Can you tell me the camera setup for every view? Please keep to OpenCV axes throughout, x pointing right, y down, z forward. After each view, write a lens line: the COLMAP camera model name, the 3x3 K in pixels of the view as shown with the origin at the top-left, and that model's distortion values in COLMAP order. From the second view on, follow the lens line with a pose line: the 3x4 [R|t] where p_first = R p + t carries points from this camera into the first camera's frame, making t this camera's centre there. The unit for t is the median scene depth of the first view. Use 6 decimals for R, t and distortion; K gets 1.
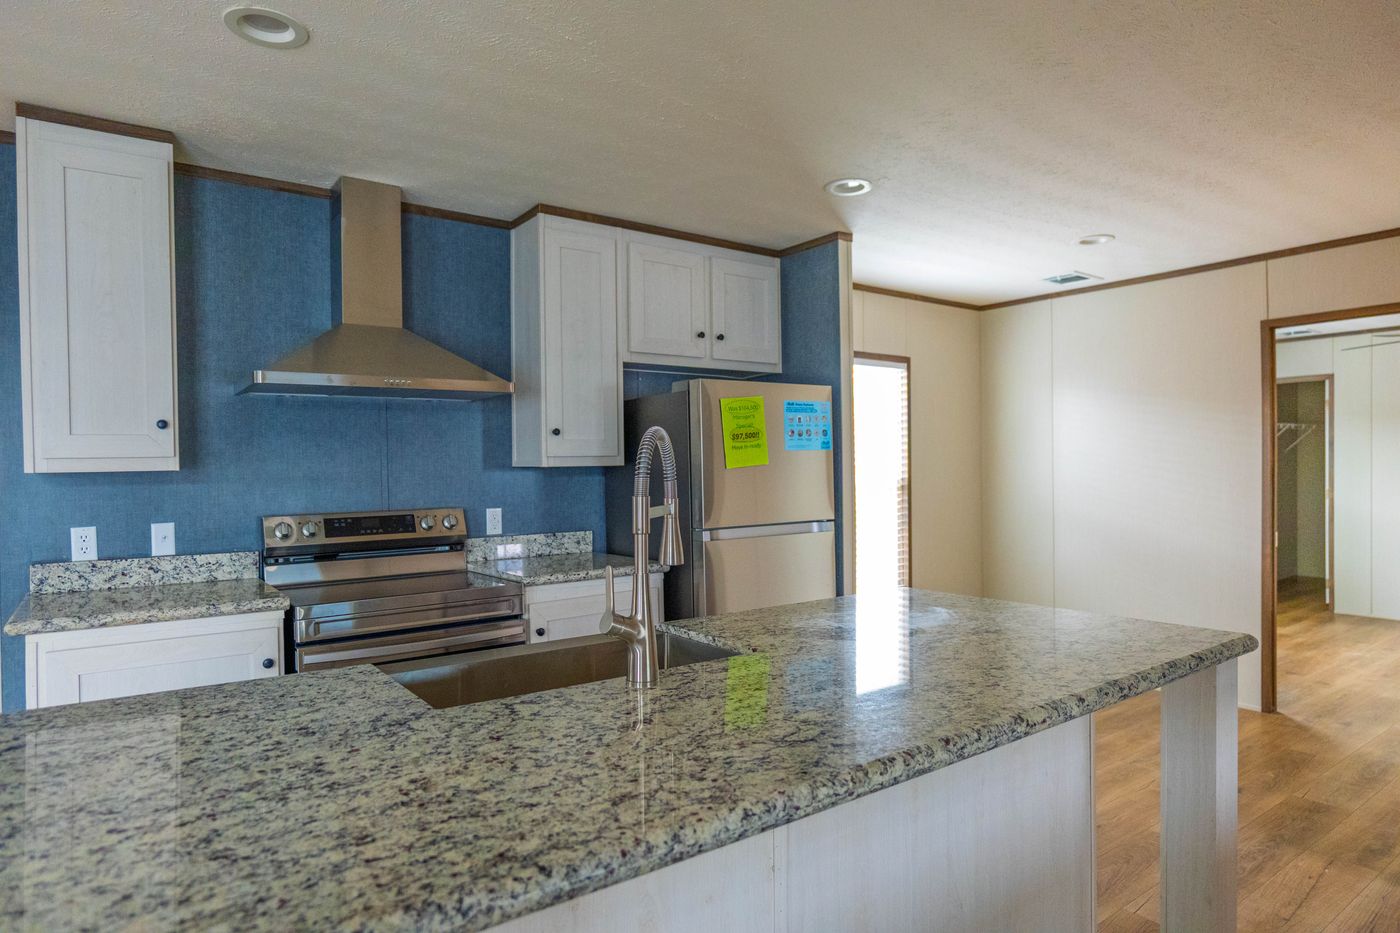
lens RADIAL K [[817.0, 0, 701.7], [0, 817.0, 470.8], [0, 0, 1]] dist [-0.037600, 0.023385]
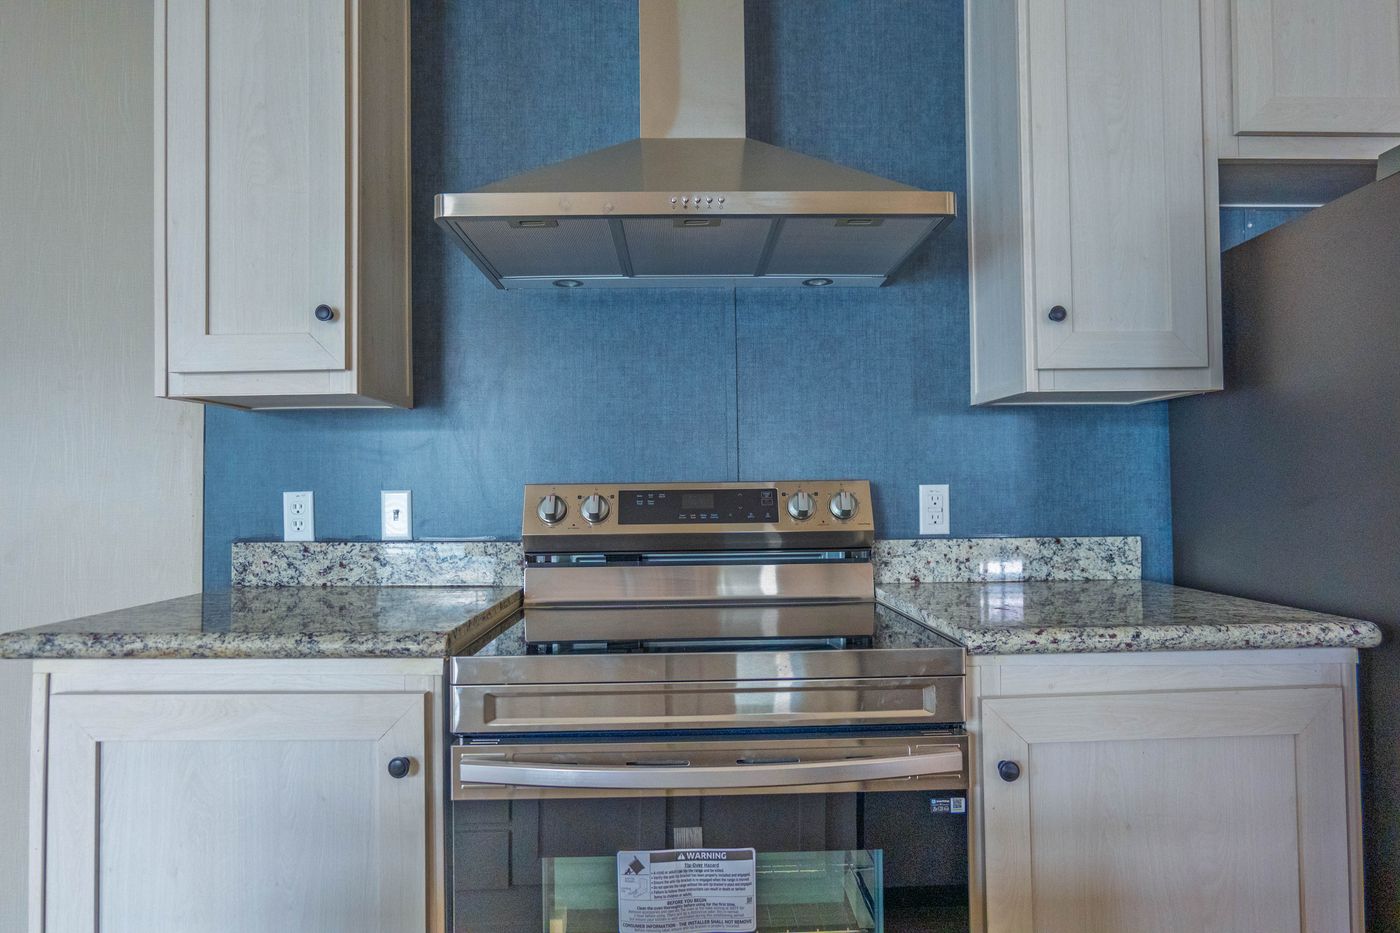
lens RADIAL K [[817.0, 0, 698.3], [0, 817.0, 469.2], [0, 0, 1]] dist [-0.037600, 0.023385]
pose [[0.816172, -0.006023, -0.577778, -0.086911], [-0.006090, 0.999800, -0.019025, 0.054171], [0.577777, 0.019047, 0.815972, 0.557638]]
